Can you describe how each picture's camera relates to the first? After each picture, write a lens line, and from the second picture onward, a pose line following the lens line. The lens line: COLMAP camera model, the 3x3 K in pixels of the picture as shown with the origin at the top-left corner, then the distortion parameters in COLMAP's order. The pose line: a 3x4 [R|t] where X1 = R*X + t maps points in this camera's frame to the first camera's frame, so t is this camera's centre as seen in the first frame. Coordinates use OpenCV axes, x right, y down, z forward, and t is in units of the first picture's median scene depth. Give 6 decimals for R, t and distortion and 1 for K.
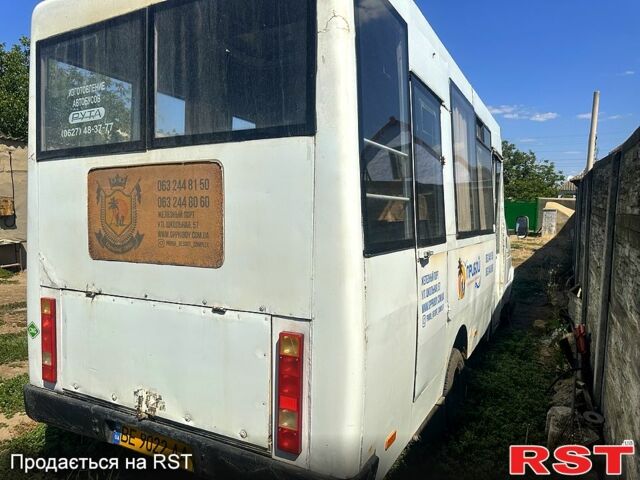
lens RADIAL K [[459.9, 0, 322.7], [0, 459.9, 242.7], [0, 0, 1]] dist [0.036790, -0.070074]
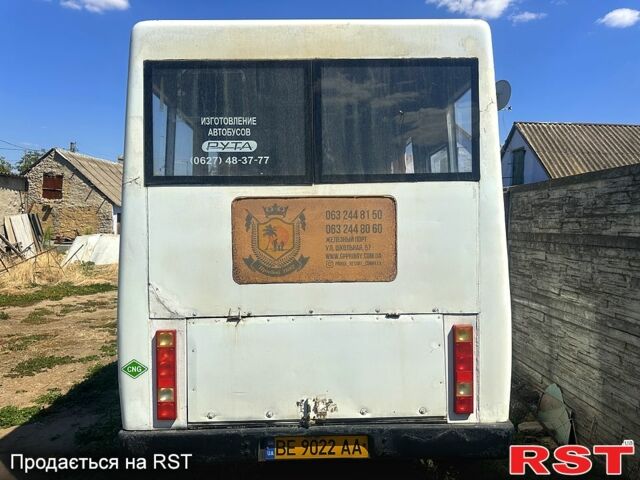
lens RADIAL K [[459.9, 0, 320.7], [0, 459.9, 238.4], [0, 0, 1]] dist [0.036790, -0.070074]
pose [[0.866670, -0.019879, 0.498485, -0.911866], [0.044138, 0.998343, -0.036926, -0.021867], [-0.496925, 0.054005, 0.866112, 0.011358]]
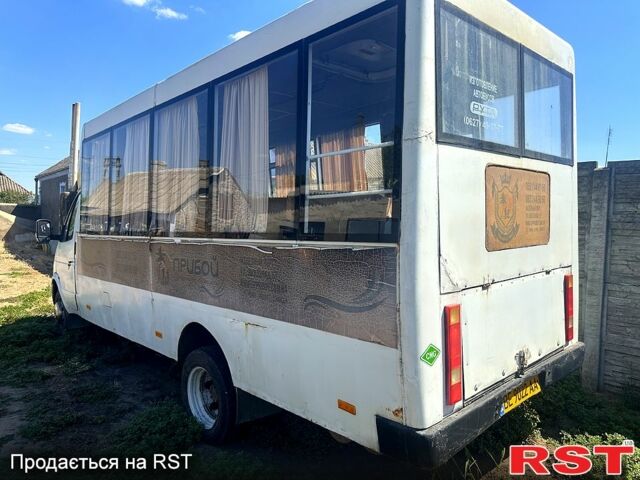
lens RADIAL K [[459.9, 0, 313.9], [0, 459.9, 240.1], [0, 0, 1]] dist [0.036790, -0.070074]
pose [[0.322842, -0.051422, 0.945055, -1.713348], [0.070157, 0.997076, 0.030286, -0.051498], [-0.943849, 0.056524, 0.325506, 1.106542]]
